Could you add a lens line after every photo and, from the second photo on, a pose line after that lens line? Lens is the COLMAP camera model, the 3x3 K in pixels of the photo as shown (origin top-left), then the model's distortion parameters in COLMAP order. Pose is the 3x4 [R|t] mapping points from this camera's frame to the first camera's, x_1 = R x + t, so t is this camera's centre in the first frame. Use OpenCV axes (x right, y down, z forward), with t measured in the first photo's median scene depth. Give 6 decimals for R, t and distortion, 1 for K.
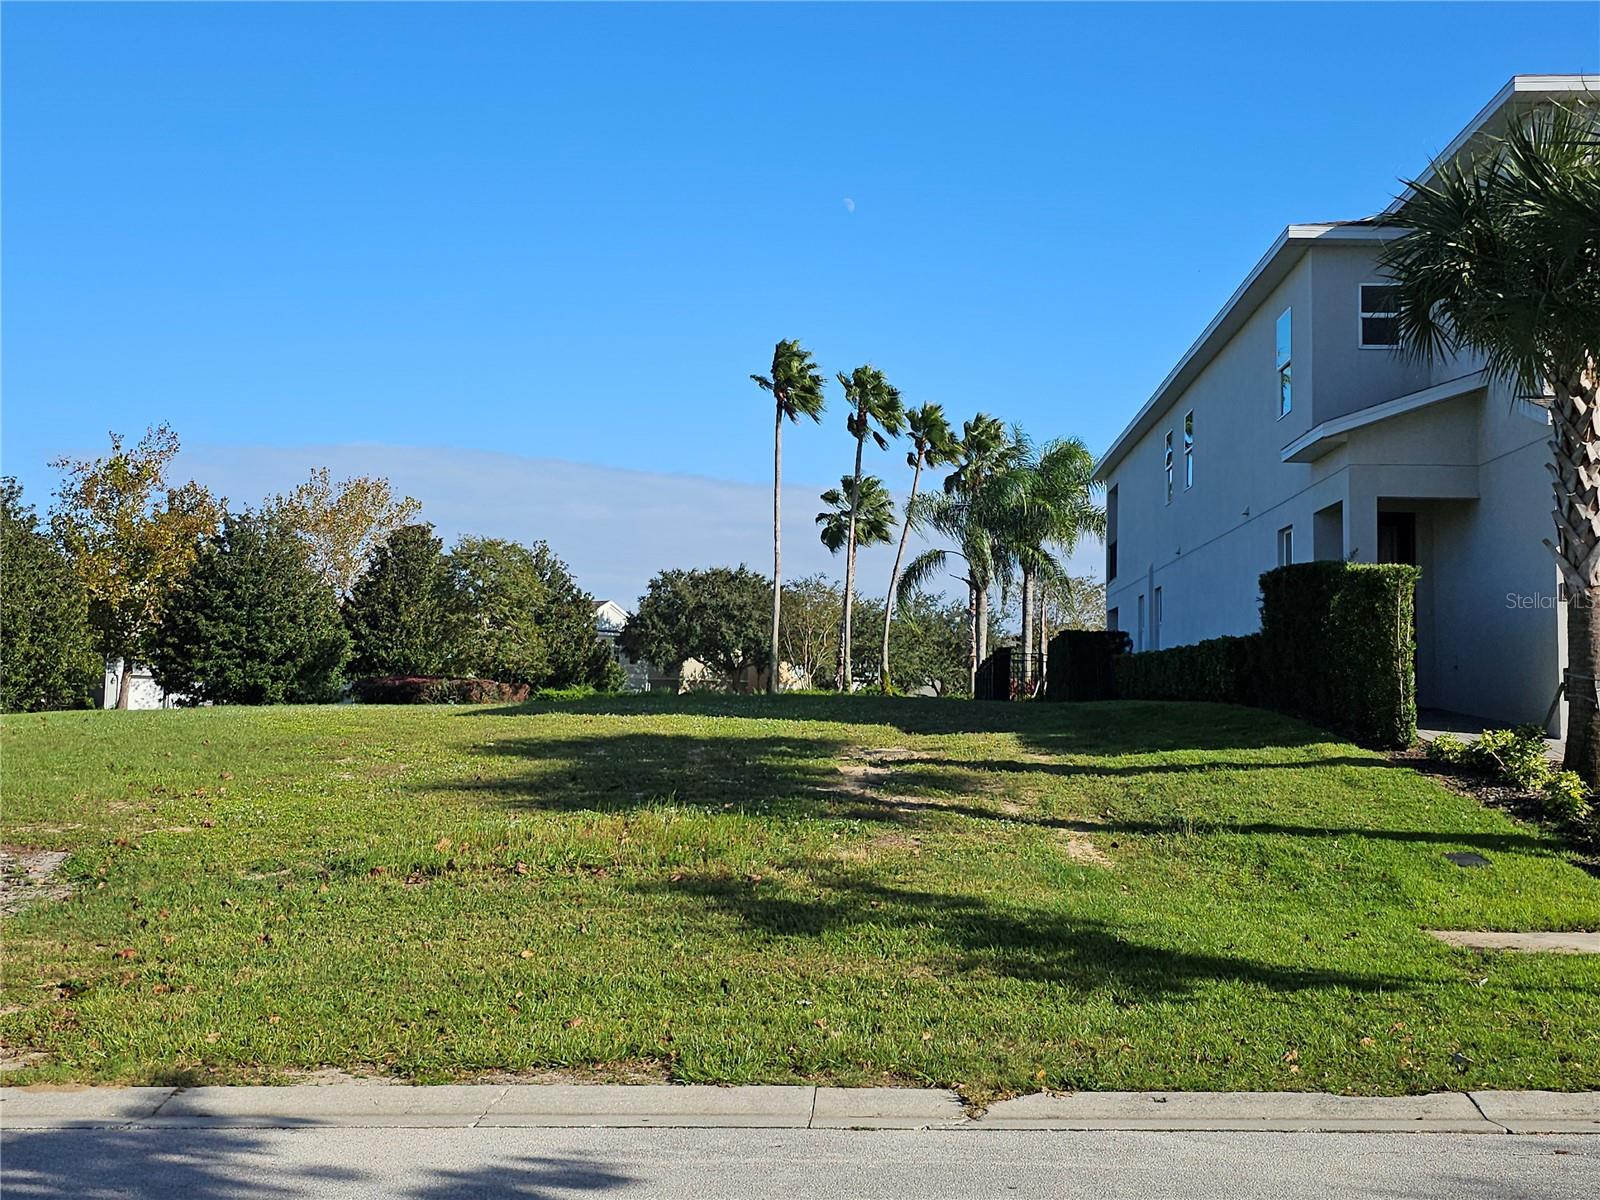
lens RADIAL K [[1251.0, 0, 800.0], [0, 1251.0, 600.0], [0, 0, 1]] dist [0.000157, -0.000007]
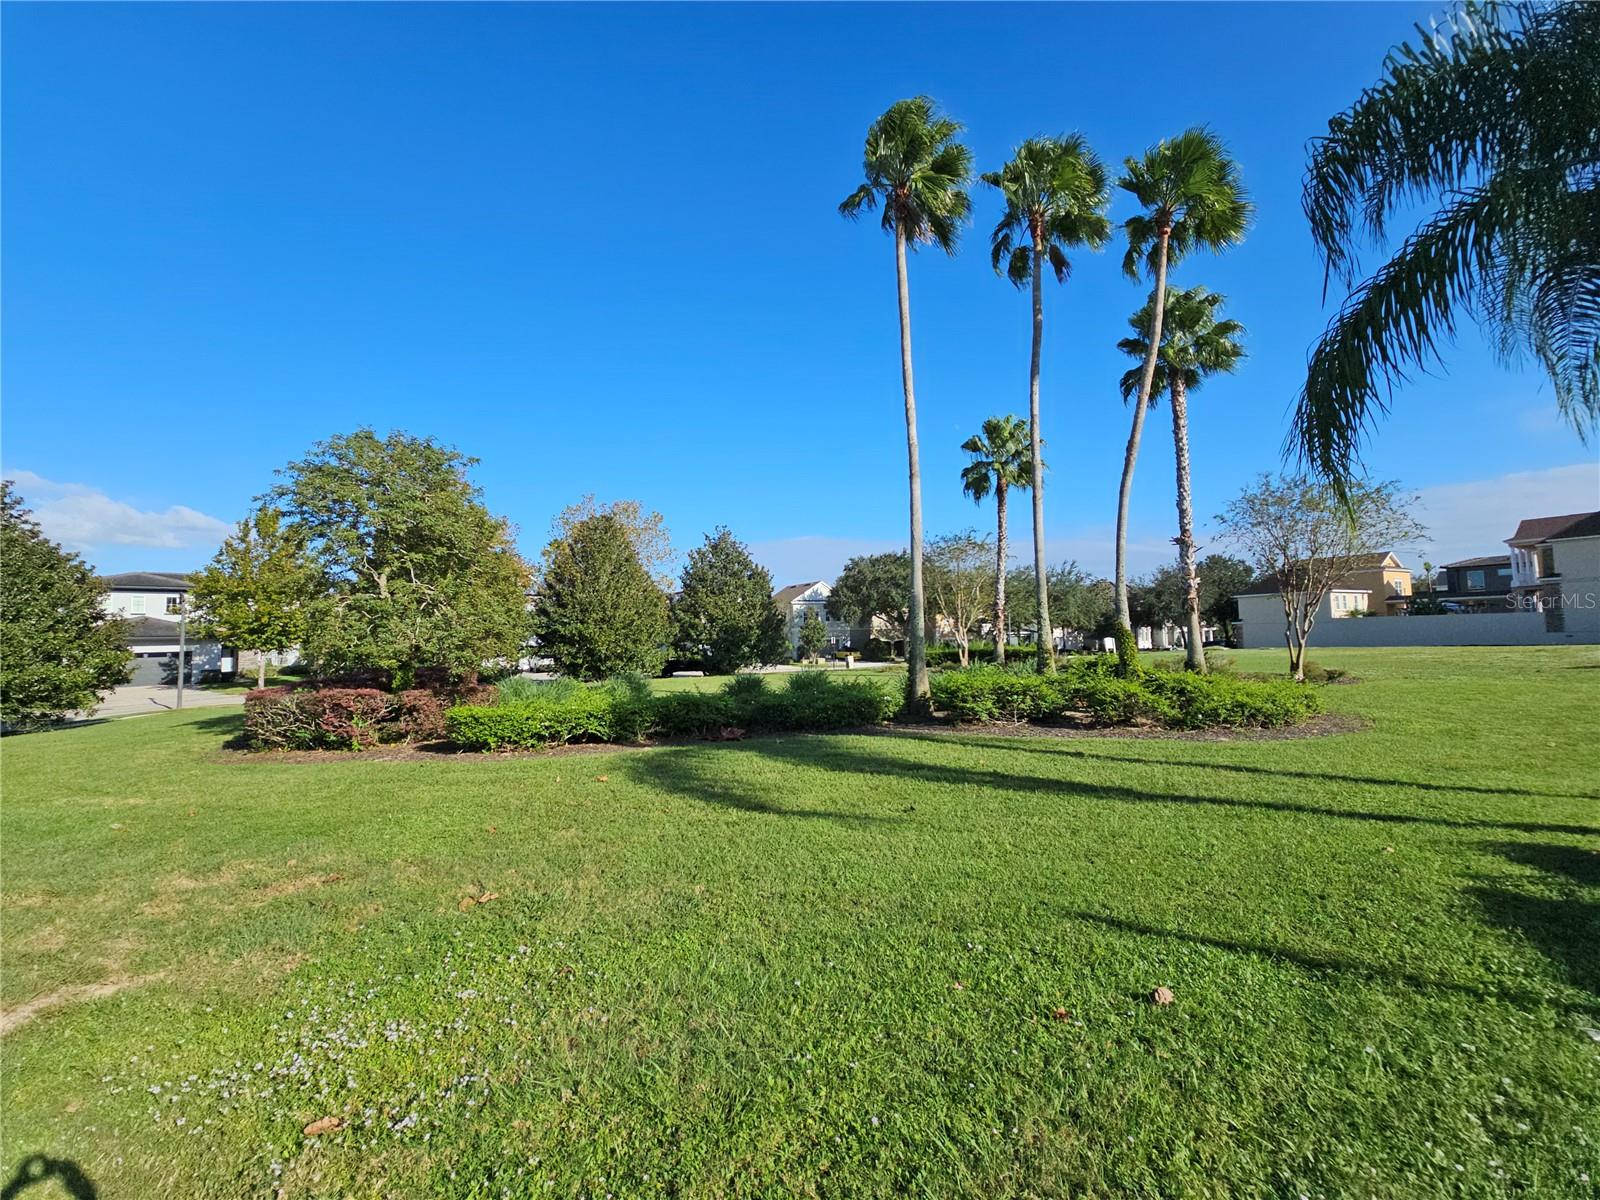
lens RADIAL K [[617.2, 0, 800.0], [0, 617.2, 600.0], [0, 0, 1]] dist [0.017938, -0.008860]
pose [[0.971349, -0.060351, -0.229869, -0.003089], [0.065342, 0.997762, 0.014156, 0.012574], [0.228500, -0.028771, 0.973119, 0.281560]]
